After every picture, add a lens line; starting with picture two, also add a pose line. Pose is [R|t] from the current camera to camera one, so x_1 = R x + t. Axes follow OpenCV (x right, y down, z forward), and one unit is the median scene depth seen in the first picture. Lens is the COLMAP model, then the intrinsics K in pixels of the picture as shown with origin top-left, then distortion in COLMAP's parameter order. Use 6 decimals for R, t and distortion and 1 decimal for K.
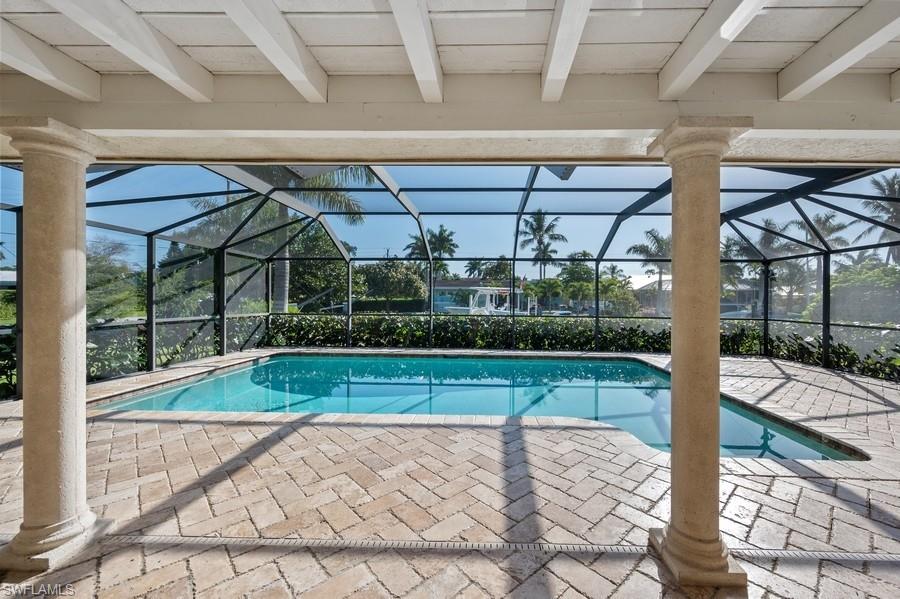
lens RADIAL K [[375.5, 0, 471.6], [0, 375.5, 298.0], [0, 0, 1]] dist [0.008485, -0.000477]
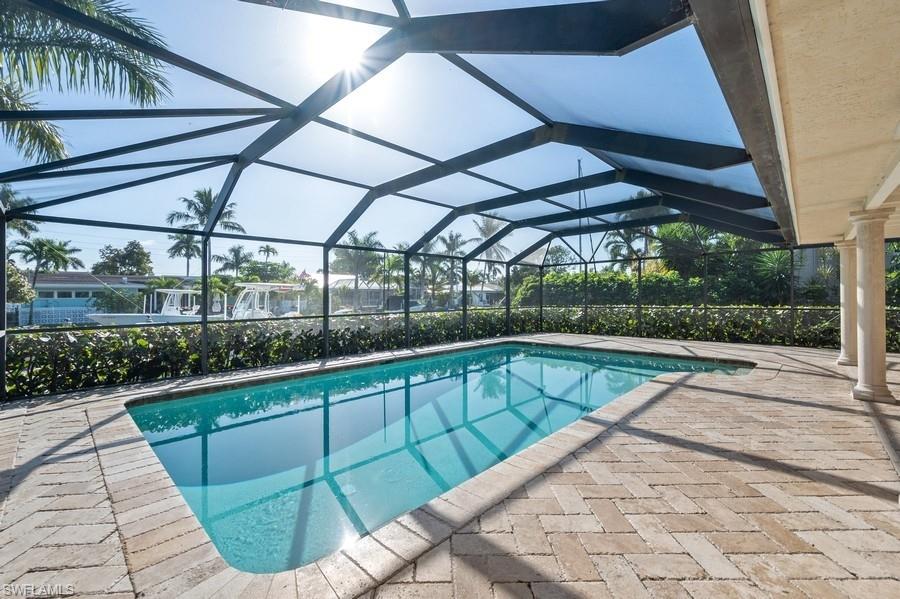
lens RADIAL K [[369.0, 0, 456.3], [0, 369.0, 299.2], [0, 0, 1]] dist [0.001894, 0.000094]
pose [[0.655597, -0.016885, 0.754922, -0.751145], [0.013973, 0.999850, 0.010229, 0.003839], [-0.754982, 0.003843, 0.655735, 0.376143]]
